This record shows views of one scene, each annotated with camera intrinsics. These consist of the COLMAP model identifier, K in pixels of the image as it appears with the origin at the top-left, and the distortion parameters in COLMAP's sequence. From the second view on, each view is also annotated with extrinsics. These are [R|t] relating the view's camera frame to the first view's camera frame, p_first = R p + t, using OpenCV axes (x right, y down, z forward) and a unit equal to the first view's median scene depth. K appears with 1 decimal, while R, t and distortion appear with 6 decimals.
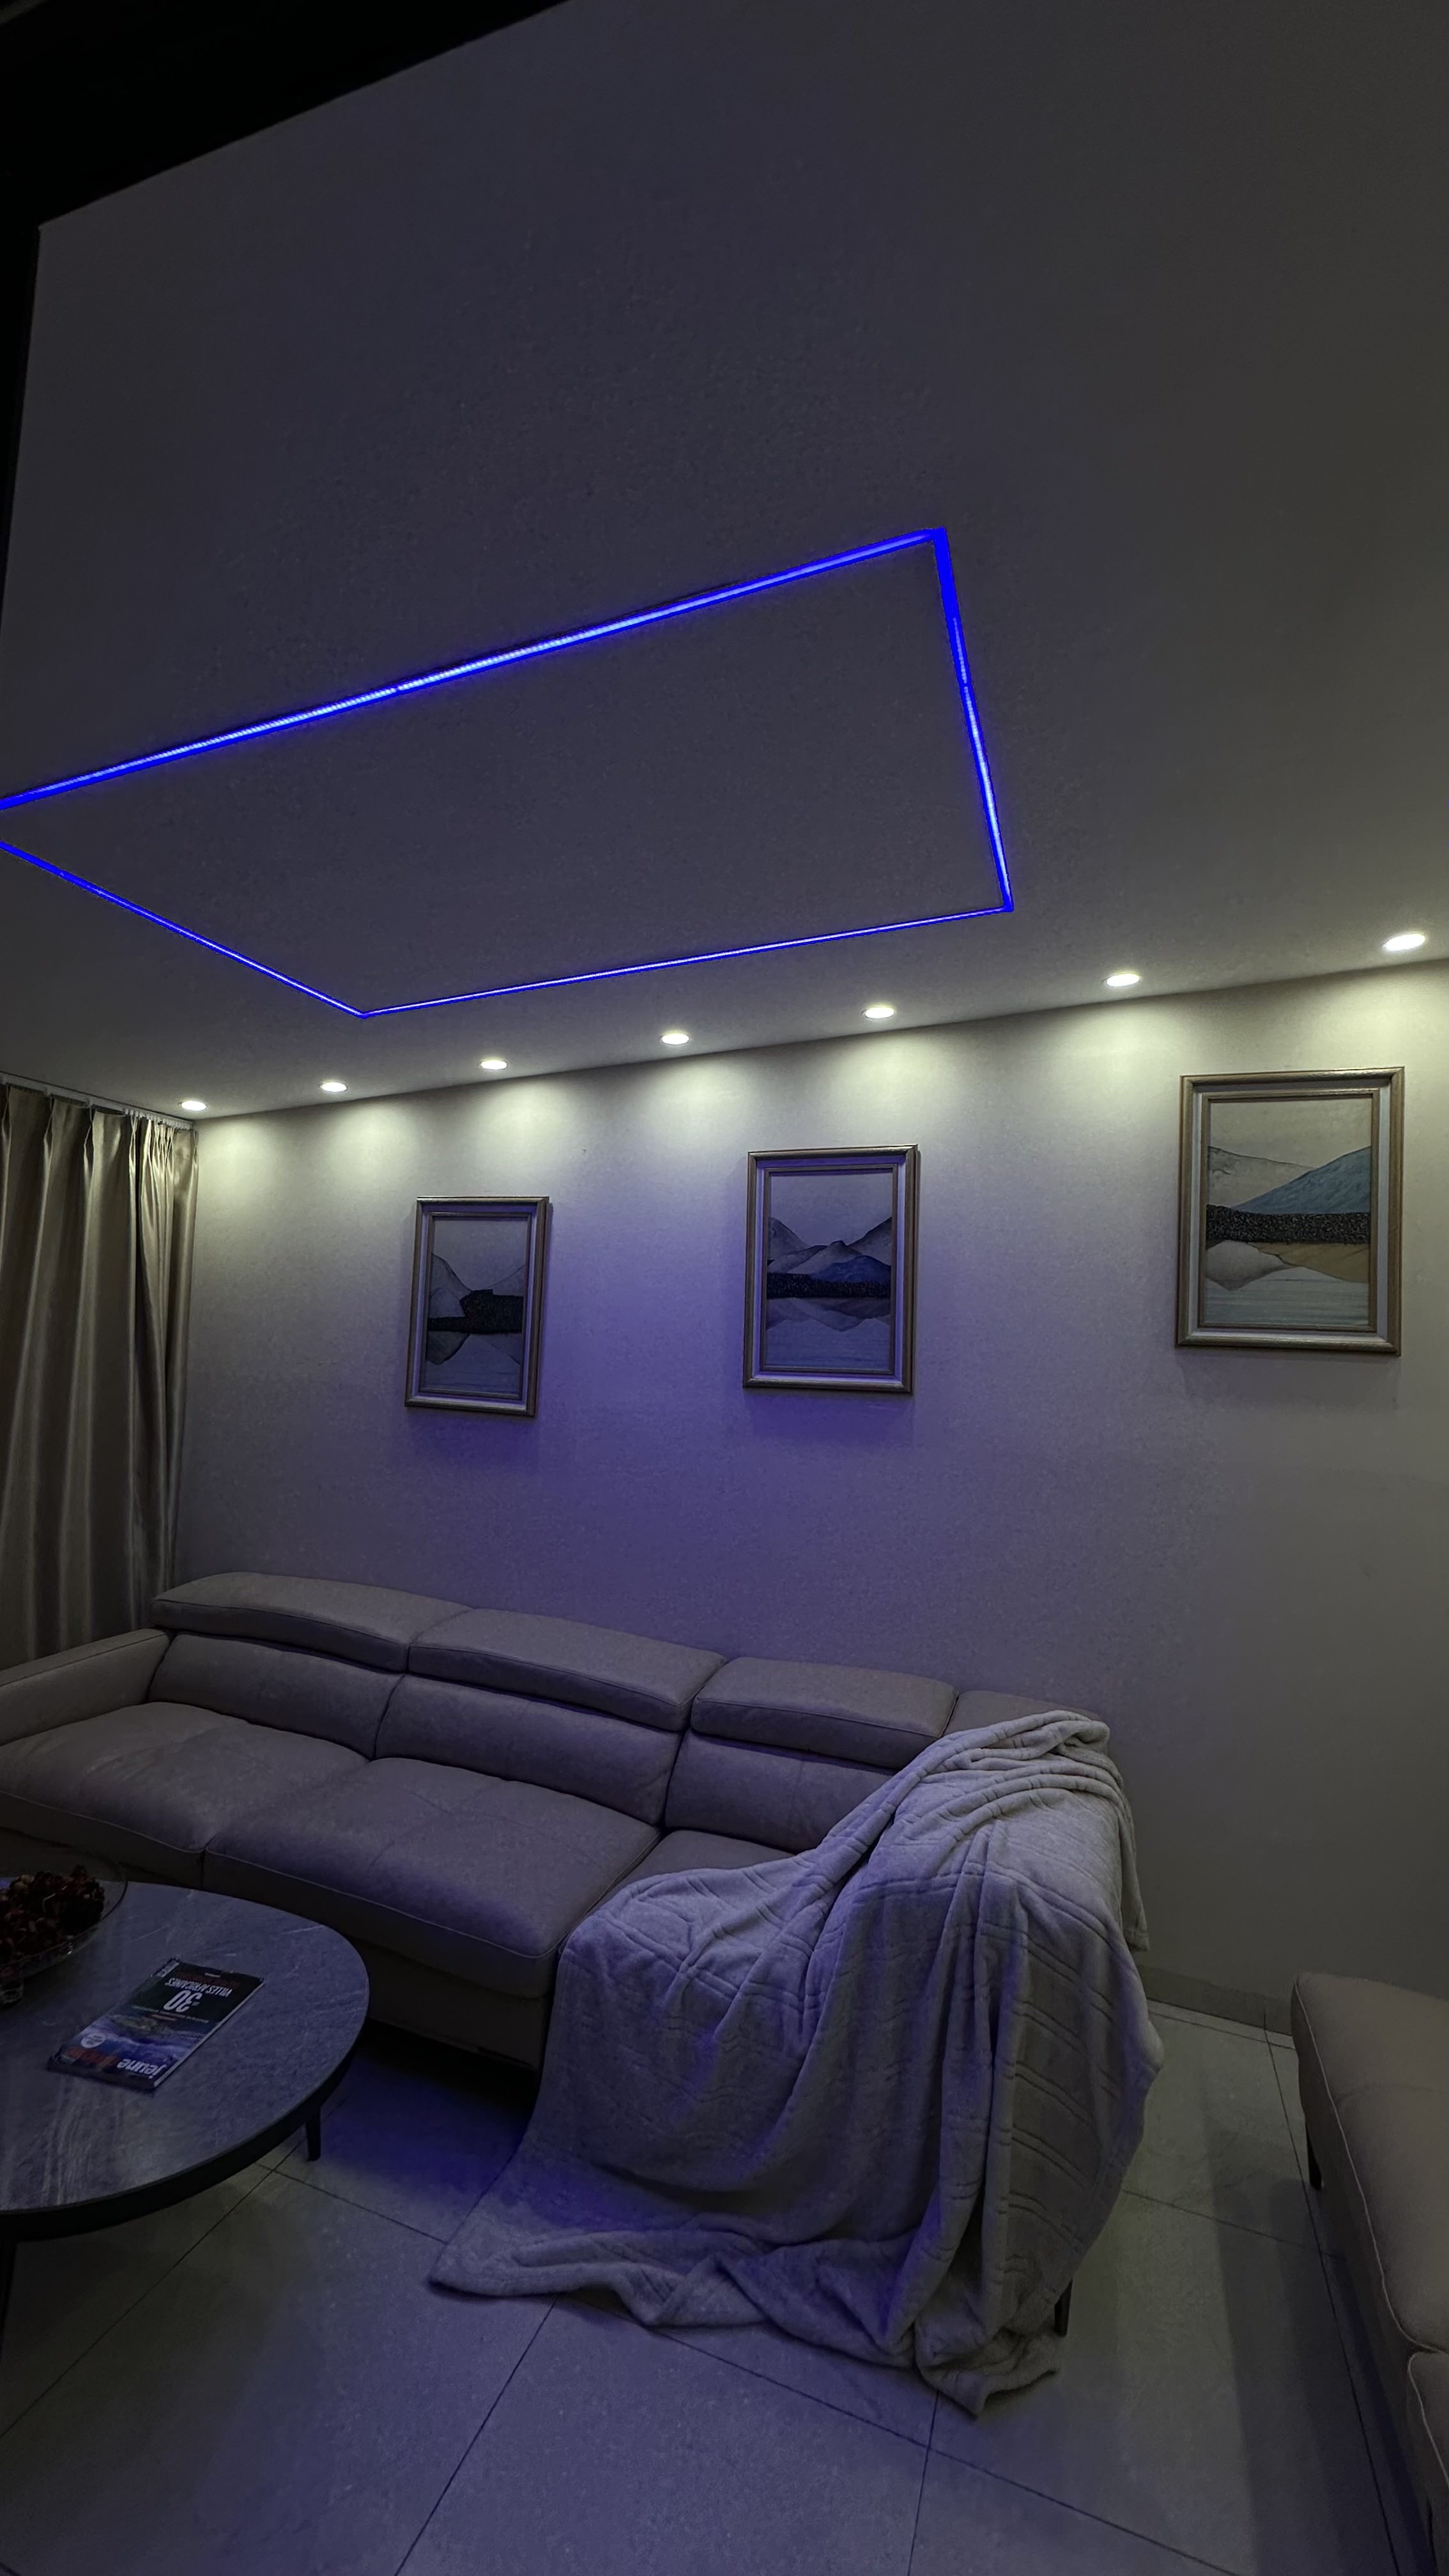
lens RADIAL K [[1036.4, 0, 724.5], [0, 1036.4, 1288.0], [0, 0, 1]] dist [0.000111, 0.000037]
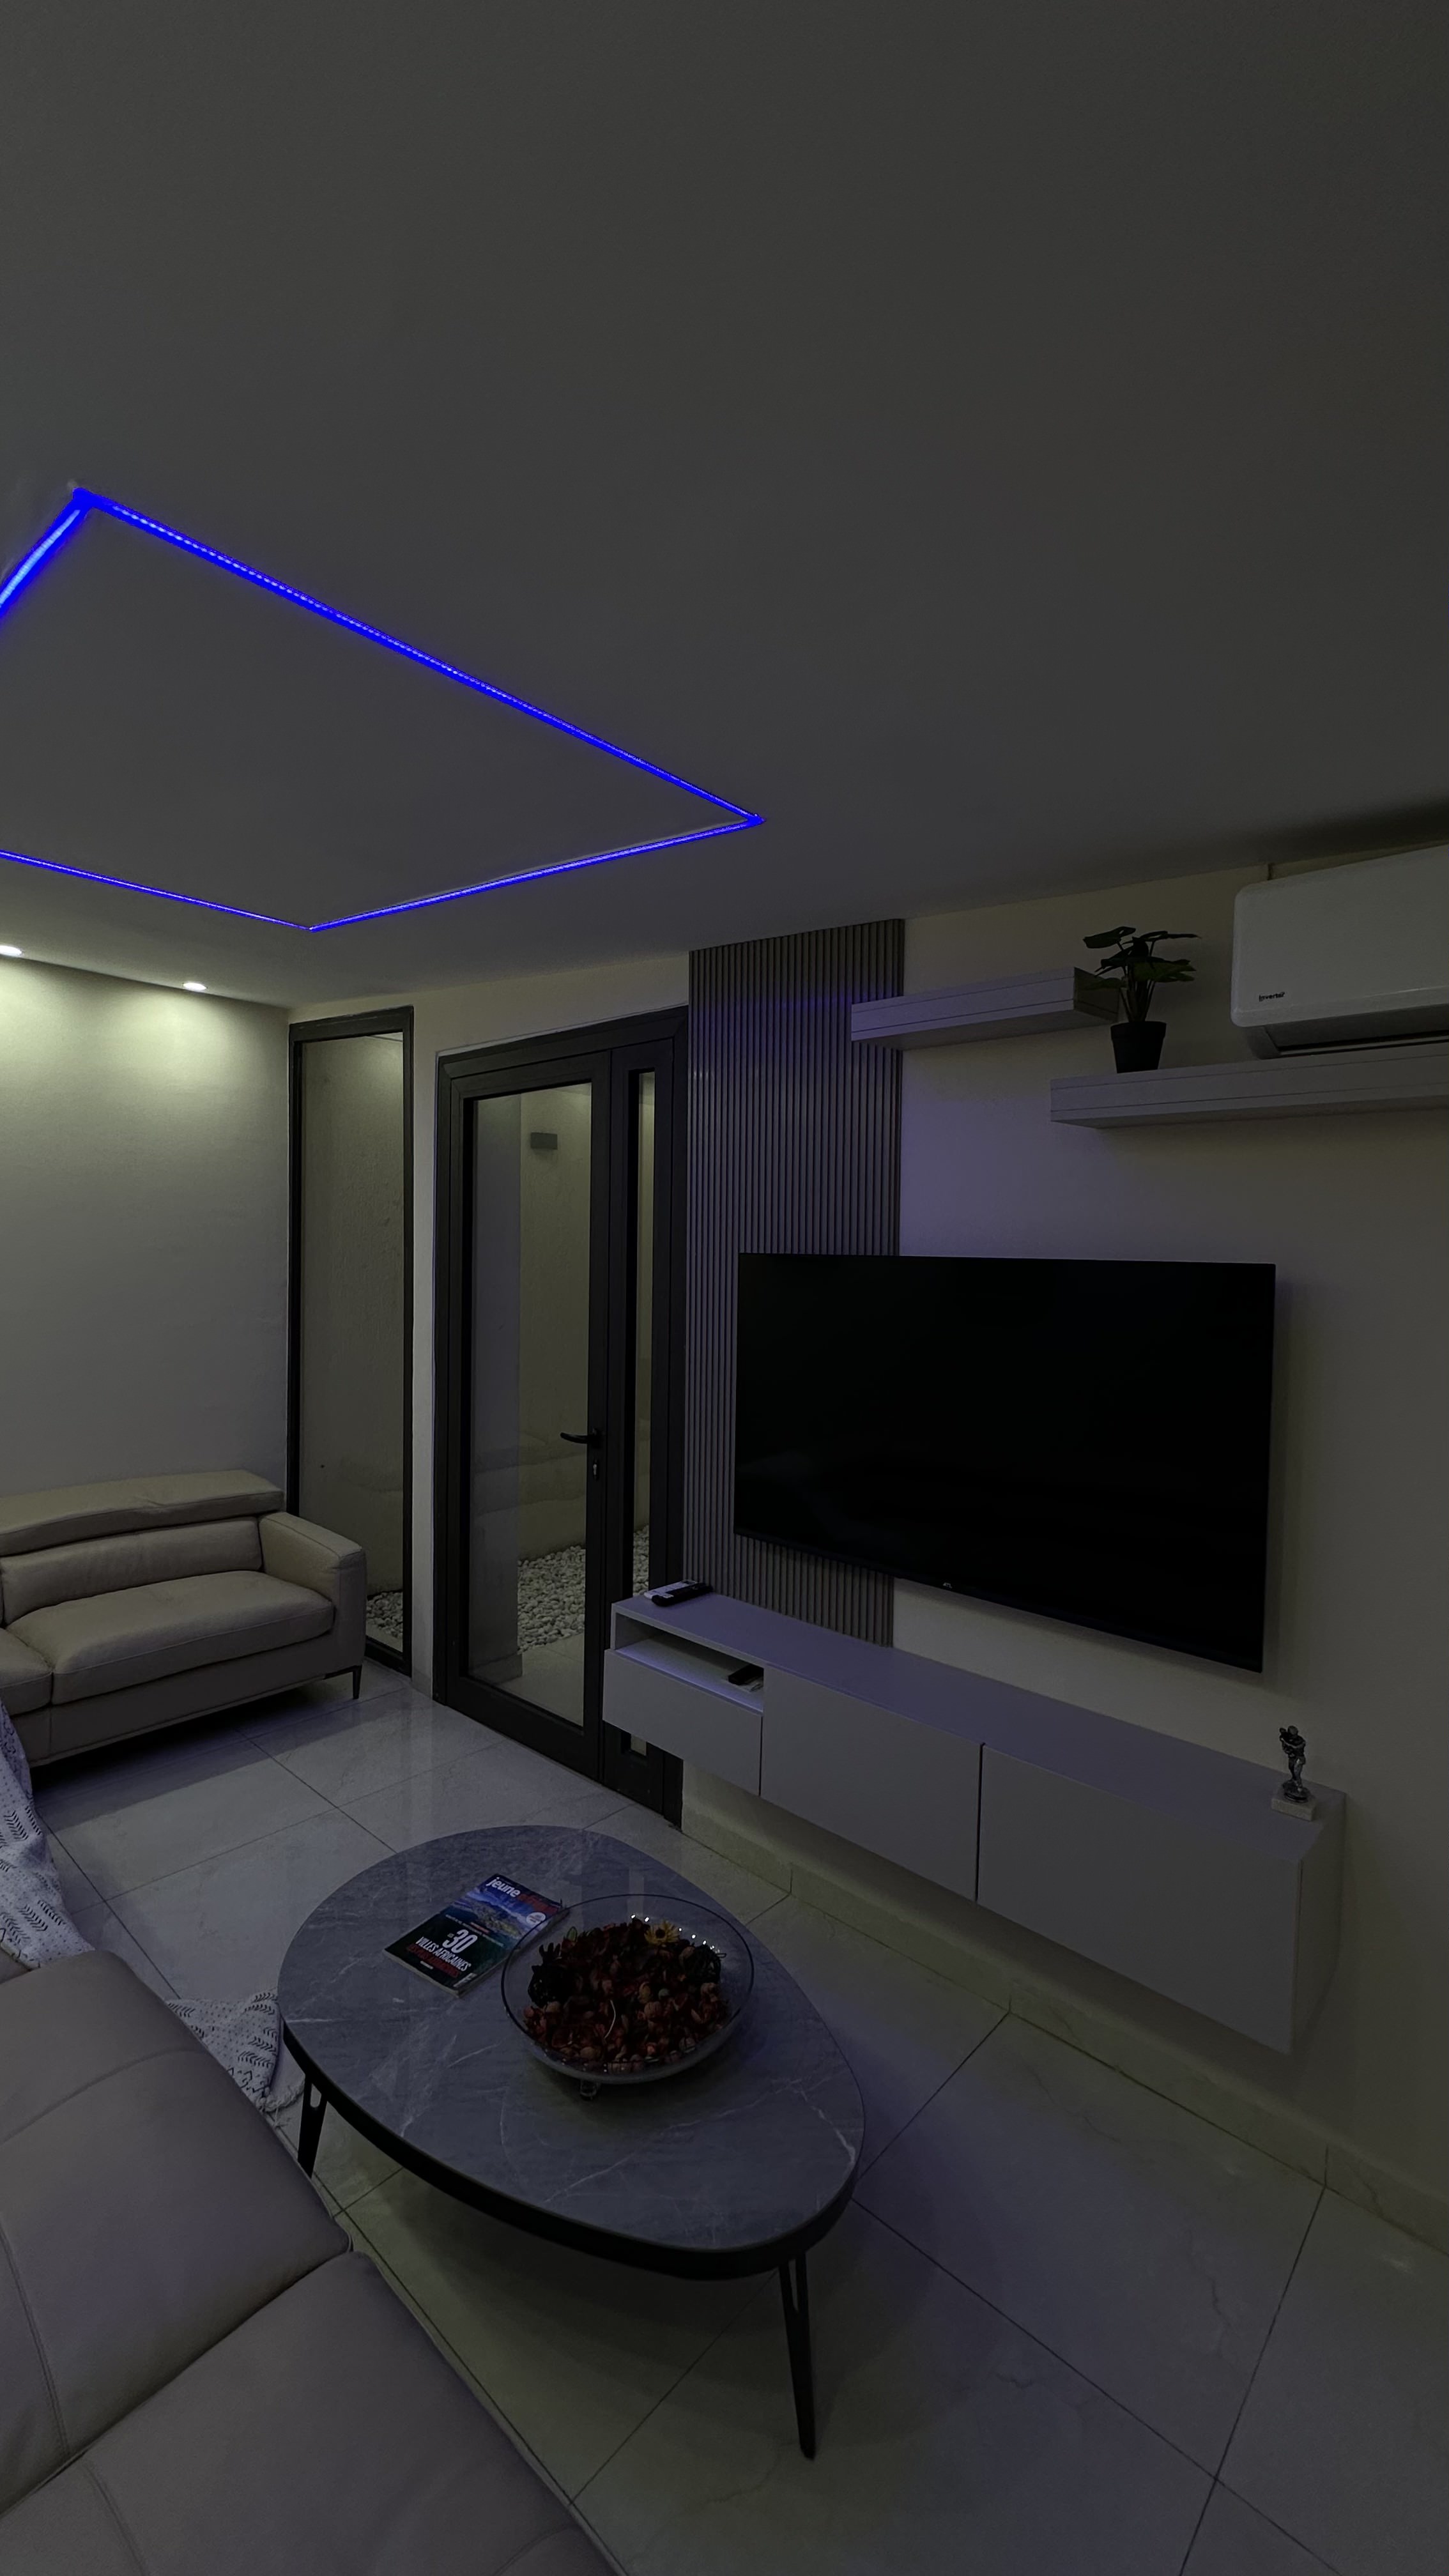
lens RADIAL K [[1036.4, 0, 724.5], [0, 1036.4, 1288.0], [0, 0, 1]] dist [0.000111, 0.000037]
pose [[-0.923716, -0.073615, 0.375939, -1.067238], [-0.082755, 0.996536, -0.008199, 0.021251], [-0.374033, -0.038684, -0.926608, 1.816541]]
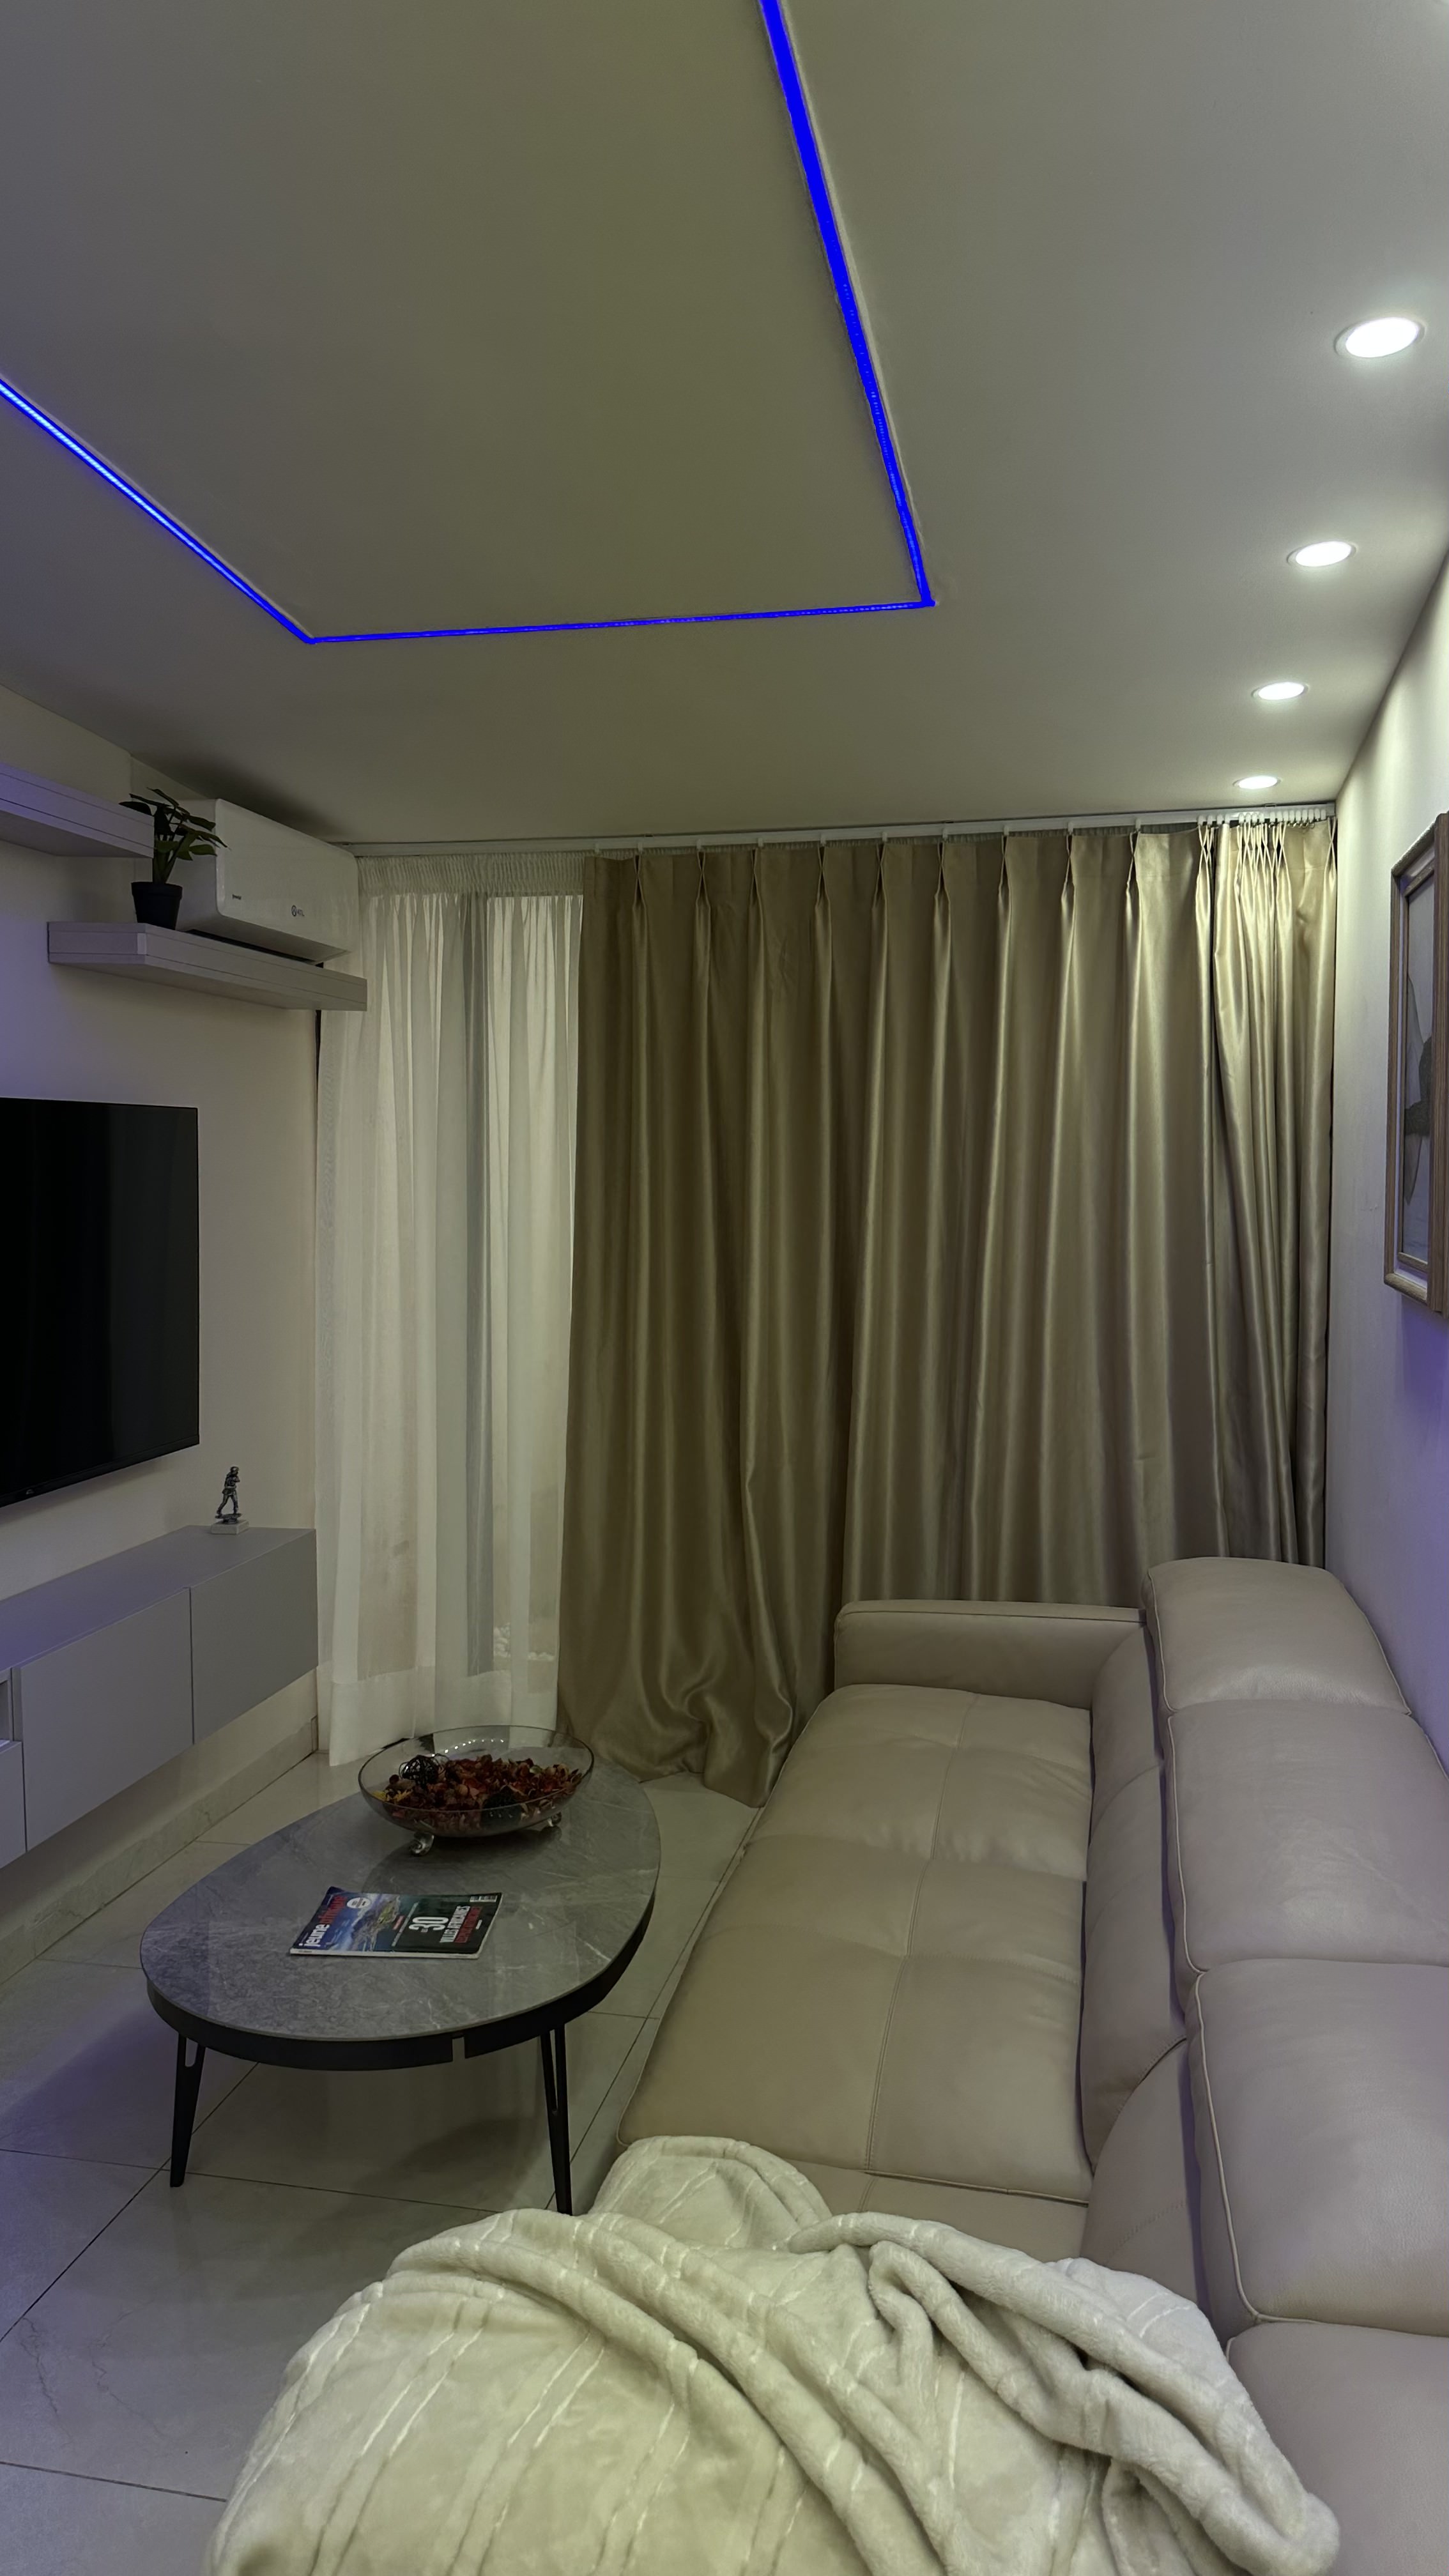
lens RADIAL K [[1811.4, 0, 724.5], [0, 1811.4, 1288.0], [0, 0, 1]] dist [-0.000705, -0.000982]
pose [[0.150765, 0.032653, -0.988030, 0.965790], [0.063448, 0.997074, 0.042633, 0.101151], [0.986531, -0.069116, 0.148253, 1.016047]]
